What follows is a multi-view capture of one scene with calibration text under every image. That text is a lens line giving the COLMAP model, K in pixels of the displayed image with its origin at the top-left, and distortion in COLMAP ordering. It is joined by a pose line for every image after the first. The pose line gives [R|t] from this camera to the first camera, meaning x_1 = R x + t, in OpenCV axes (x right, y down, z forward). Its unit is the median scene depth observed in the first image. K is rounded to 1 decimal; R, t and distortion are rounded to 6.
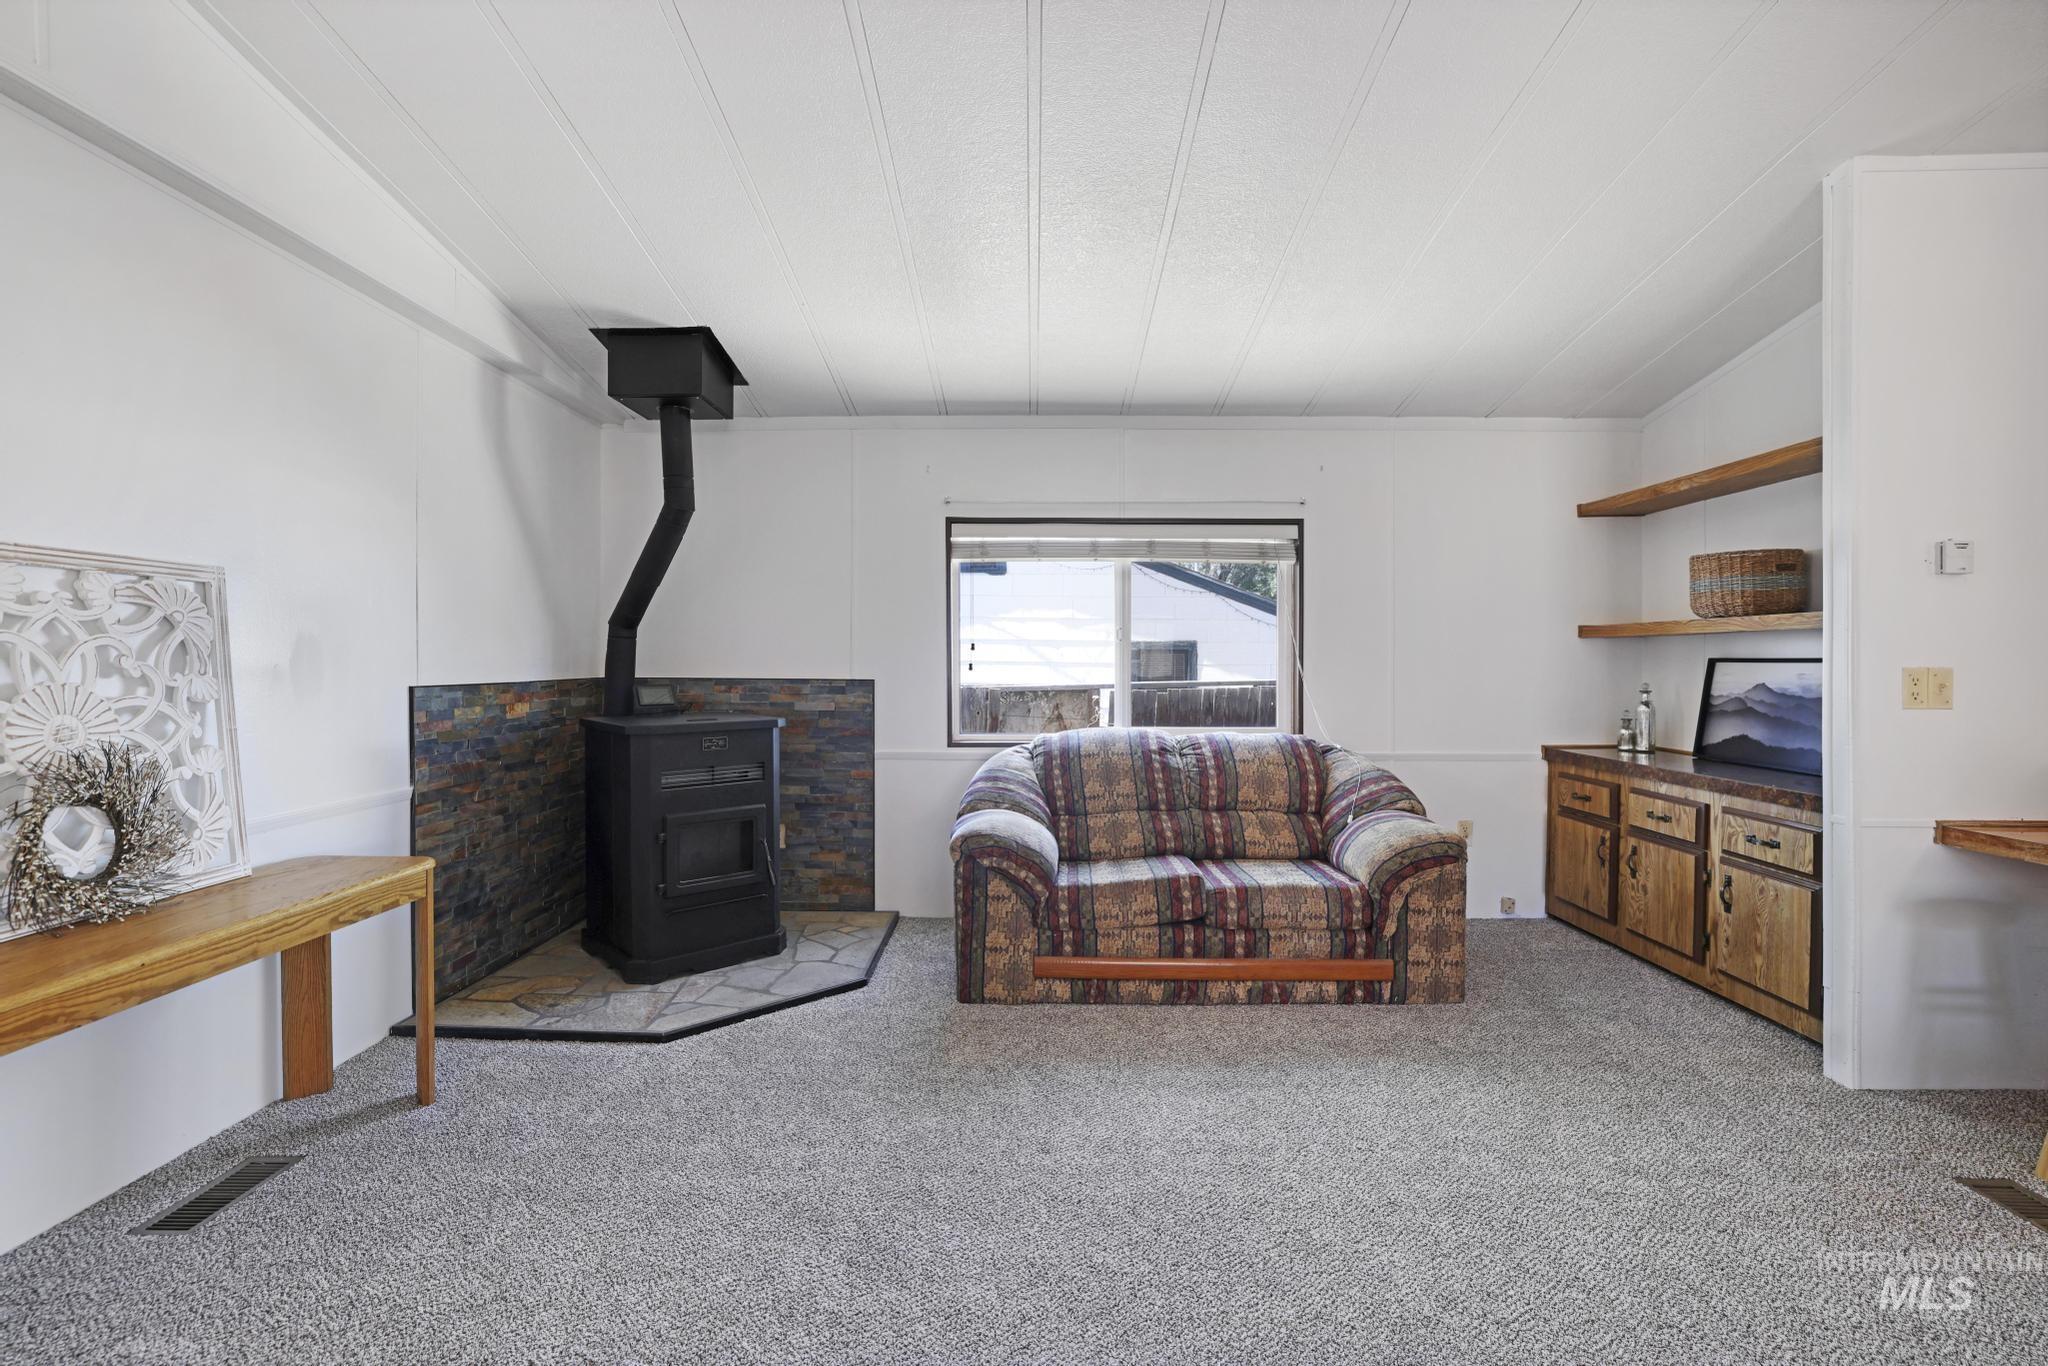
lens RADIAL K [[892.9, 0, 1019.8], [0, 892.9, 674.8], [0, 0, 1]] dist [-0.053920, 0.019744]
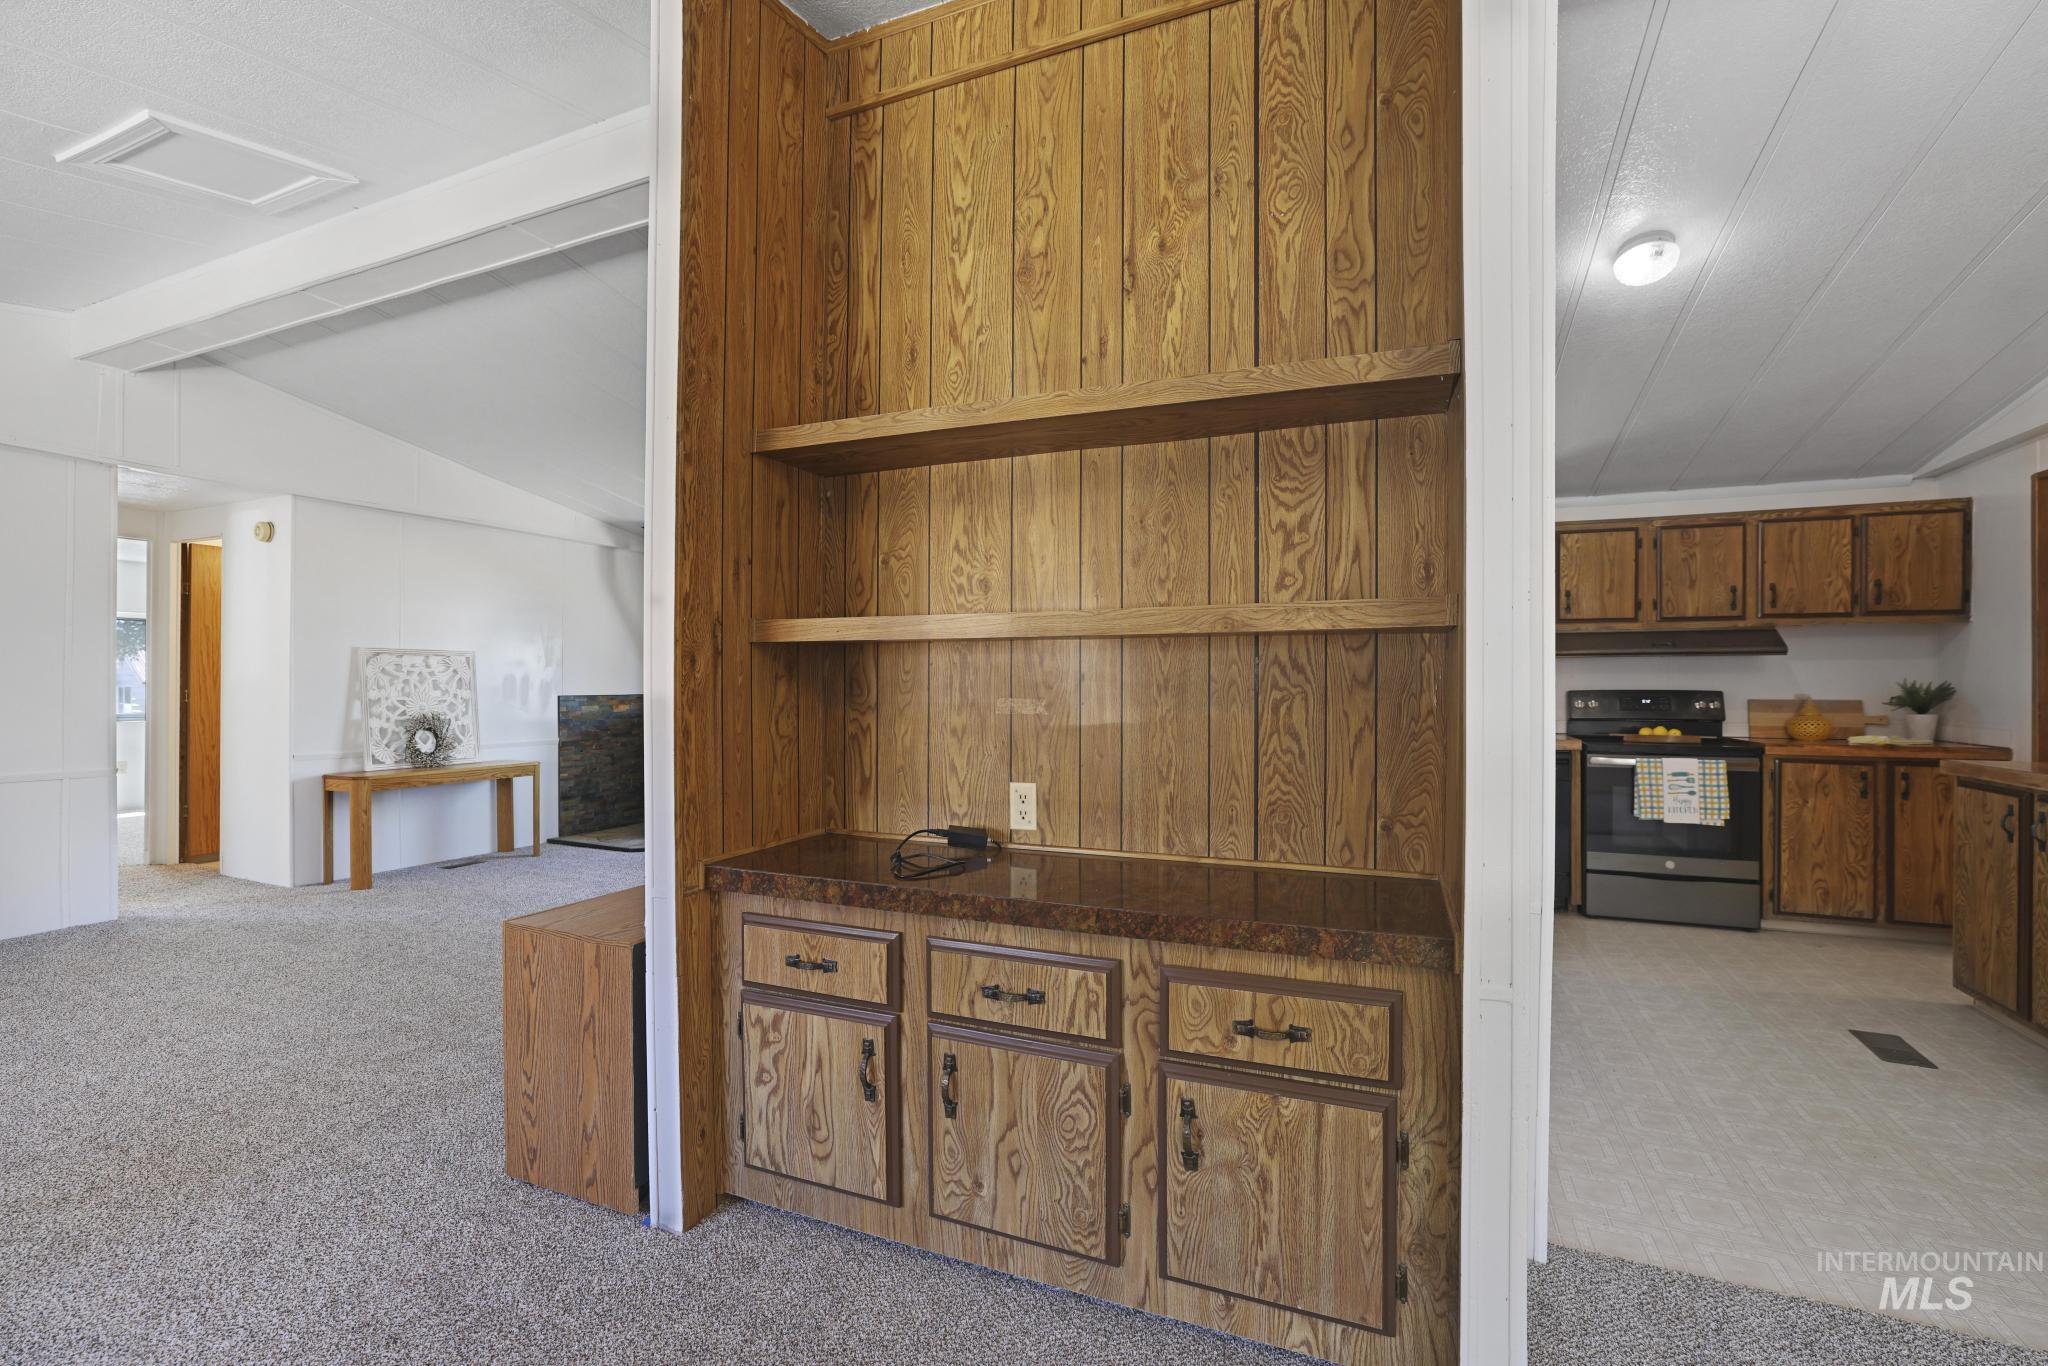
lens RADIAL K [[909.9, 0, 1025.2], [0, 909.9, 689.8], [0, 0, 1]] dist [-0.055982, 0.020153]
pose [[0.923038, 0.003550, -0.384693, 1.225090], [-0.006905, 0.999949, -0.007340, 0.005835], [0.384647, 0.009431, 0.923015, -0.654487]]
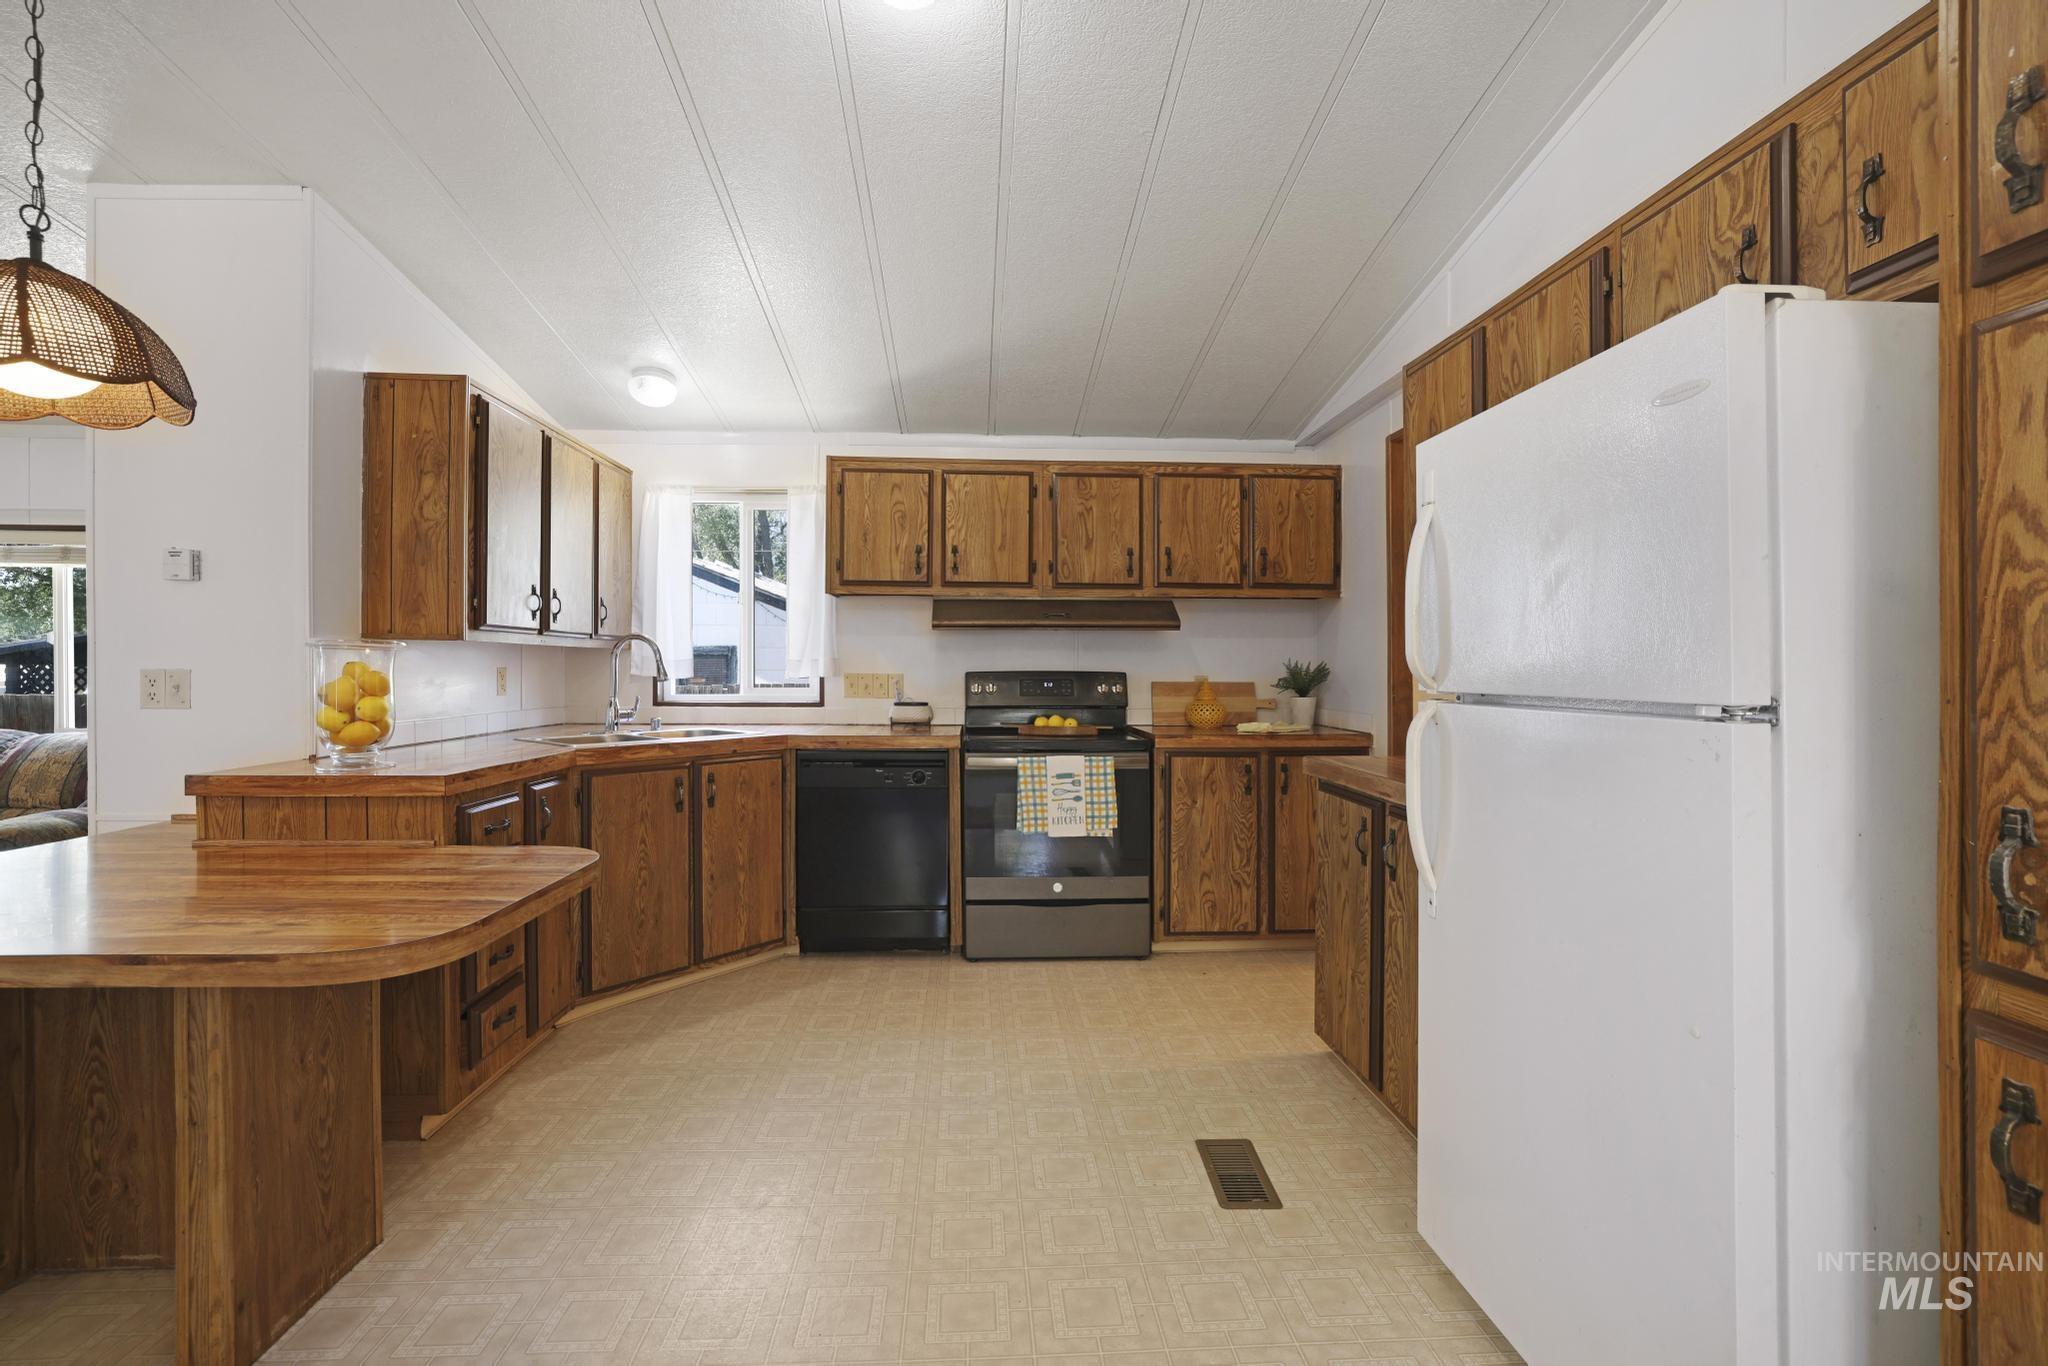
lens RADIAL K [[892.9, 0, 1019.8], [0, 892.9, 674.8], [0, 0, 1]] dist [-0.053920, 0.019744]
pose [[0.997995, 0.003371, 0.063204, 1.513733], [-0.002818, 0.999957, -0.008849, 0.004221], [-0.063231, 0.008653, 0.997961, -0.084953]]
